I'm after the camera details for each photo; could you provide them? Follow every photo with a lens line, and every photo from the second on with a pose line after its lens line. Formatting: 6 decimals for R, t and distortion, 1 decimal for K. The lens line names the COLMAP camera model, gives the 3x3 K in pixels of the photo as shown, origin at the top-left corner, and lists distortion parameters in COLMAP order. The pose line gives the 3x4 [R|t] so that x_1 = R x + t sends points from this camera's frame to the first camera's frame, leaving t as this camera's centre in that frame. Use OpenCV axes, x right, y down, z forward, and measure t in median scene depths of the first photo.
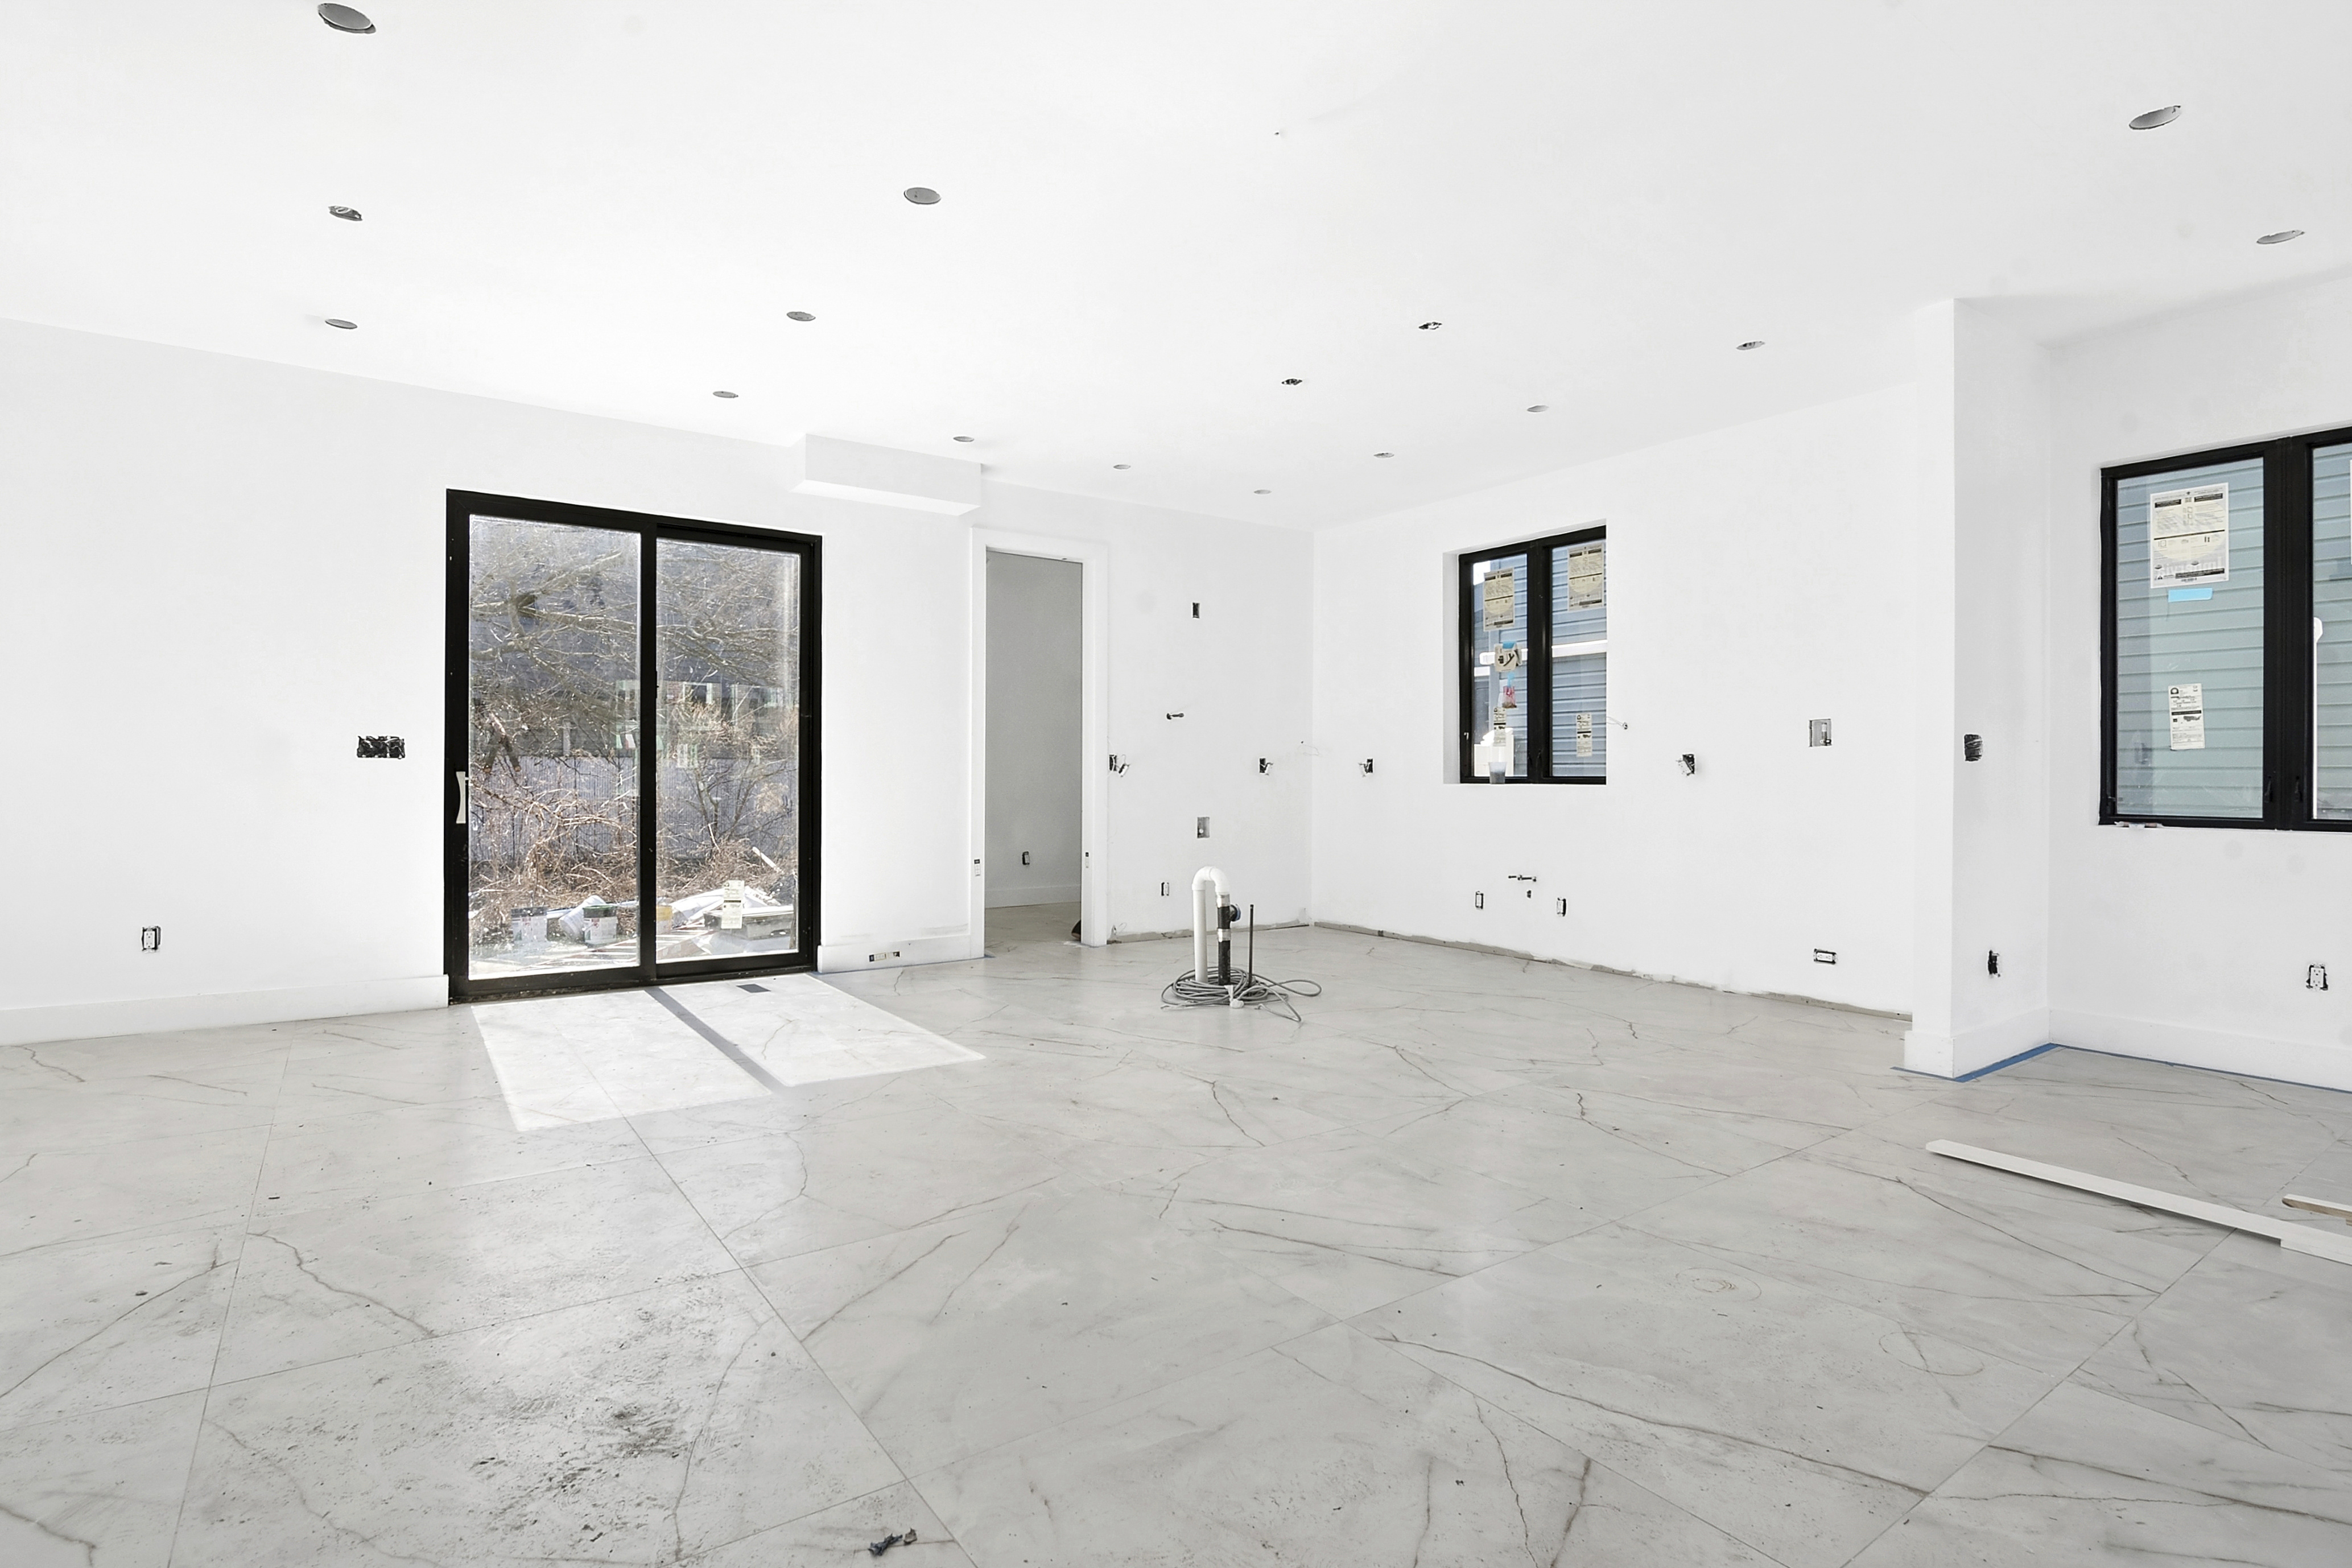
lens RADIAL K [[1188.7, 0, 1176.0], [0, 1188.7, 784.0], [0, 0, 1]] dist [-0.038993, 0.001188]
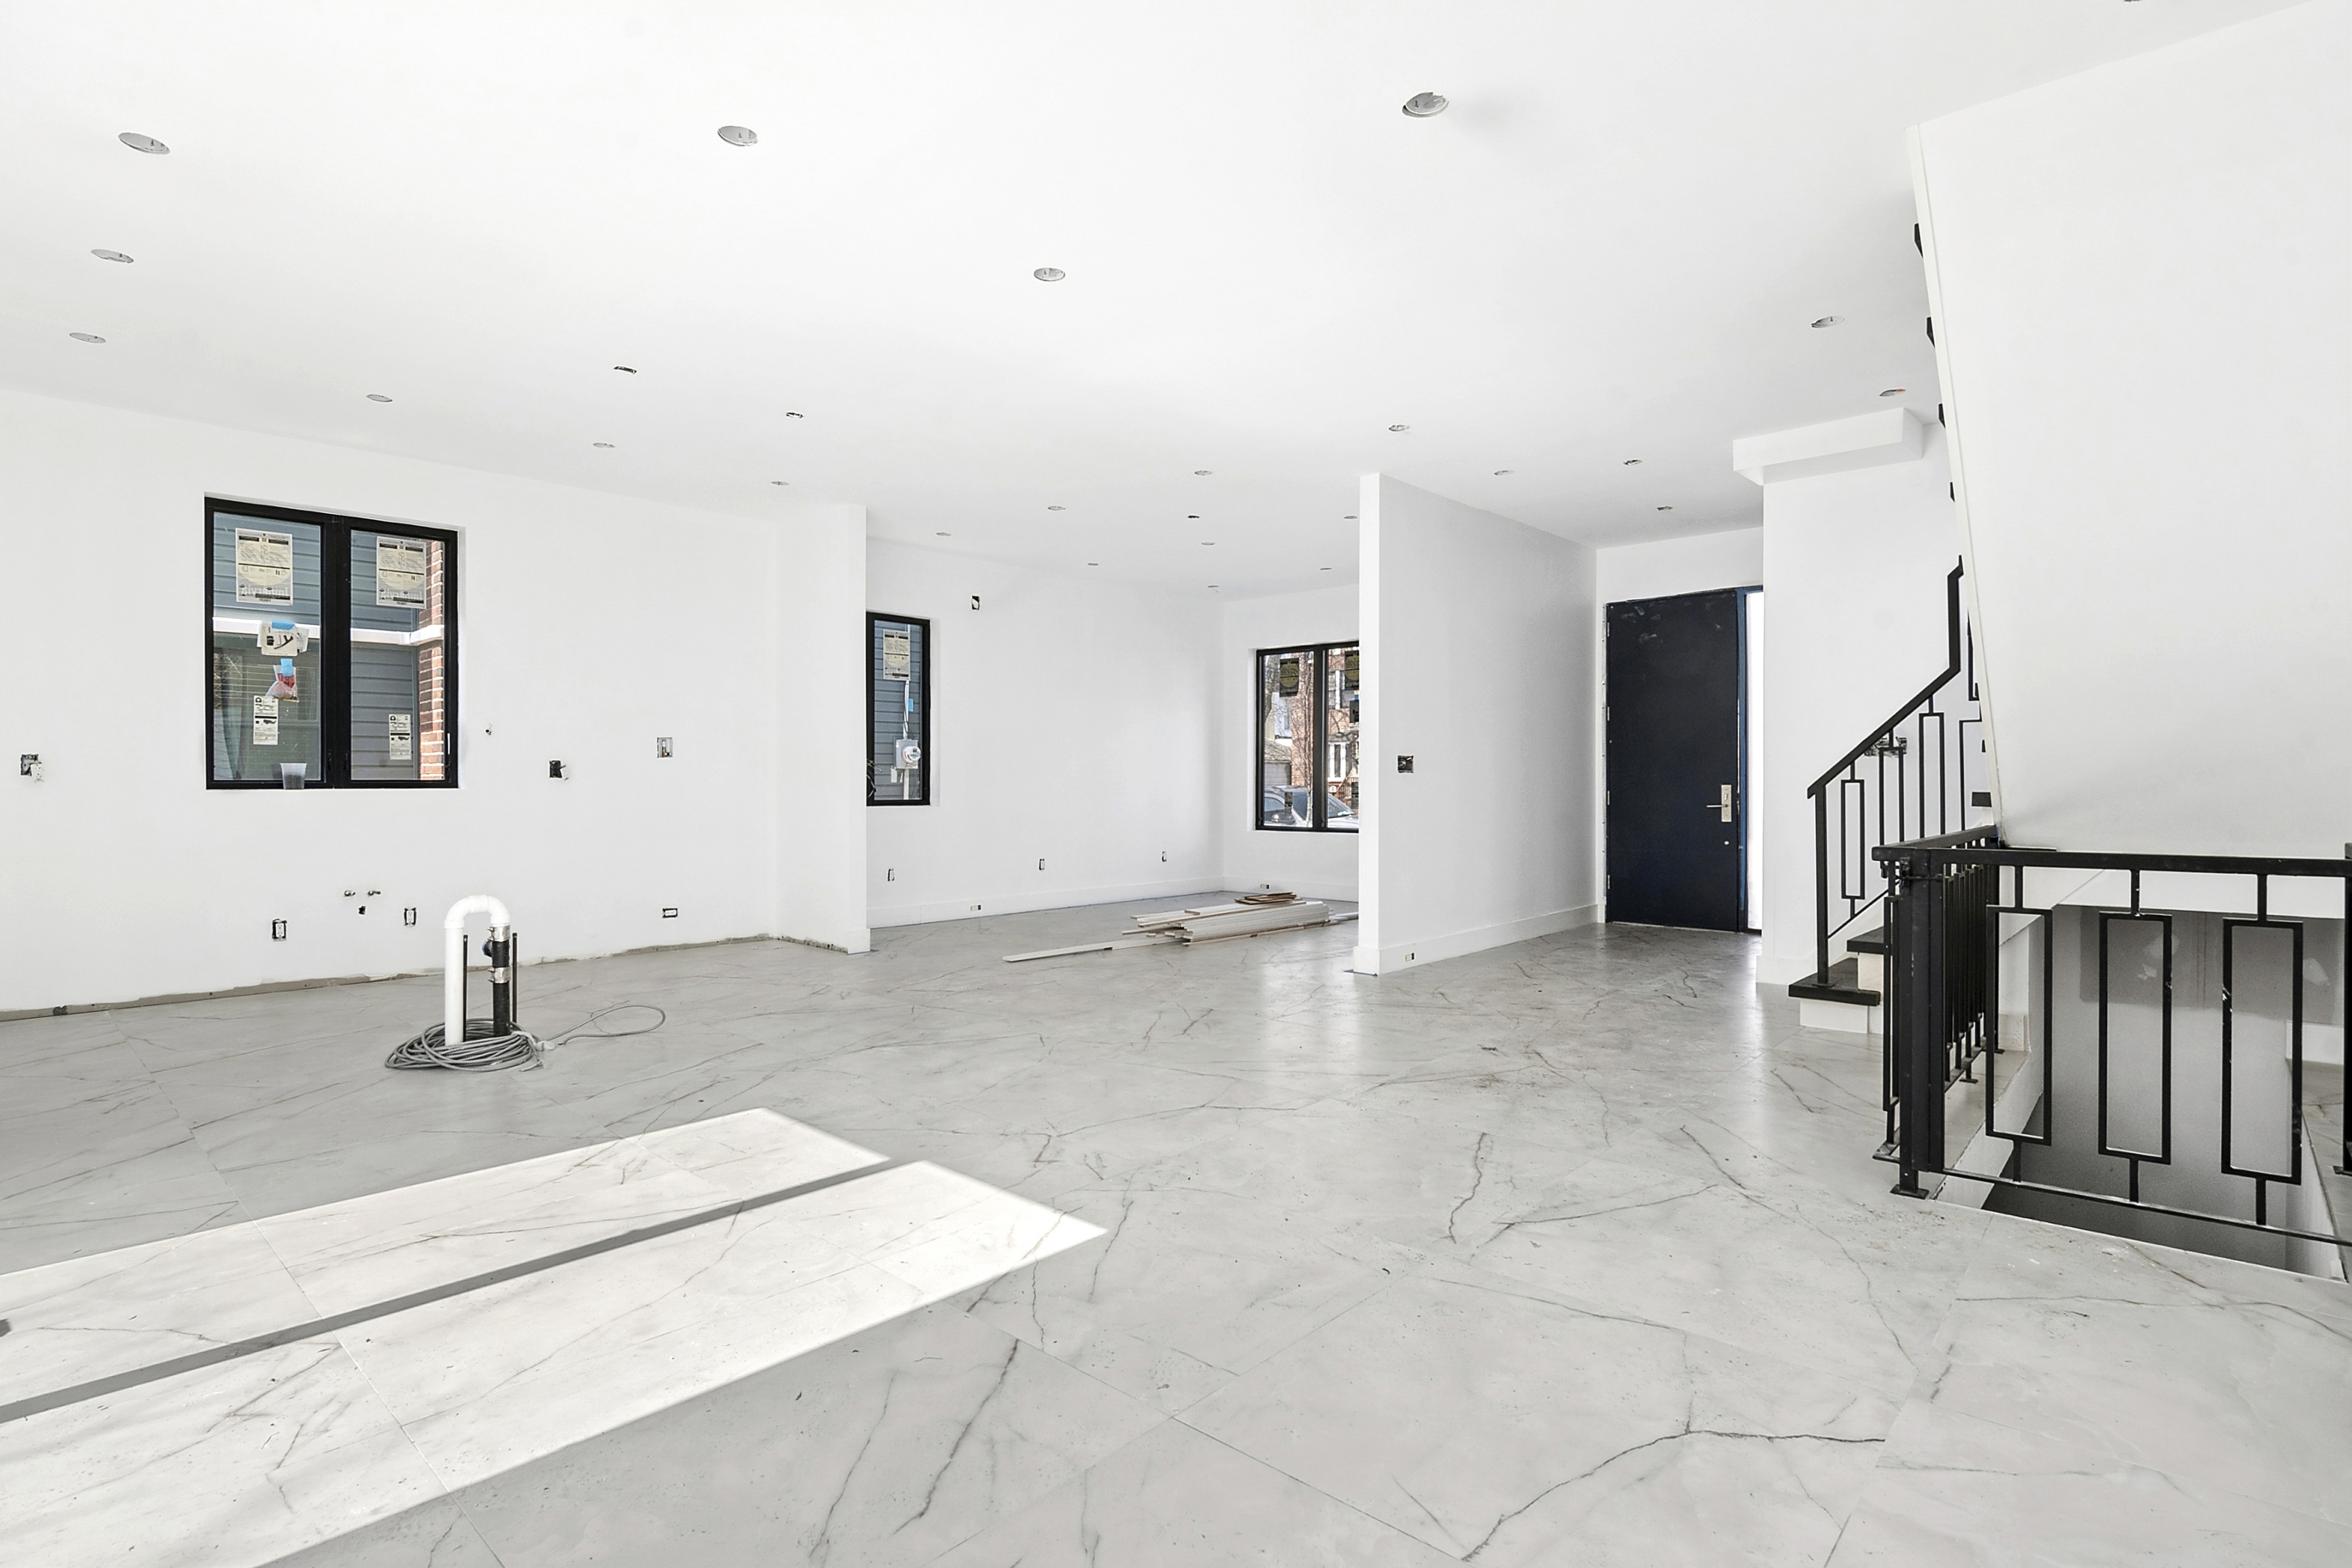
lens RADIAL K [[1148.1, 0, 1176.0], [0, 1148.1, 784.0], [0, 0, 1]] dist [0.002364, 0.000514]
pose [[-0.233120, -0.010912, 0.972387, -0.839033], [0.000538, 0.999935, 0.011350, -0.015935], [-0.972448, 0.003169, -0.233099, 0.713463]]
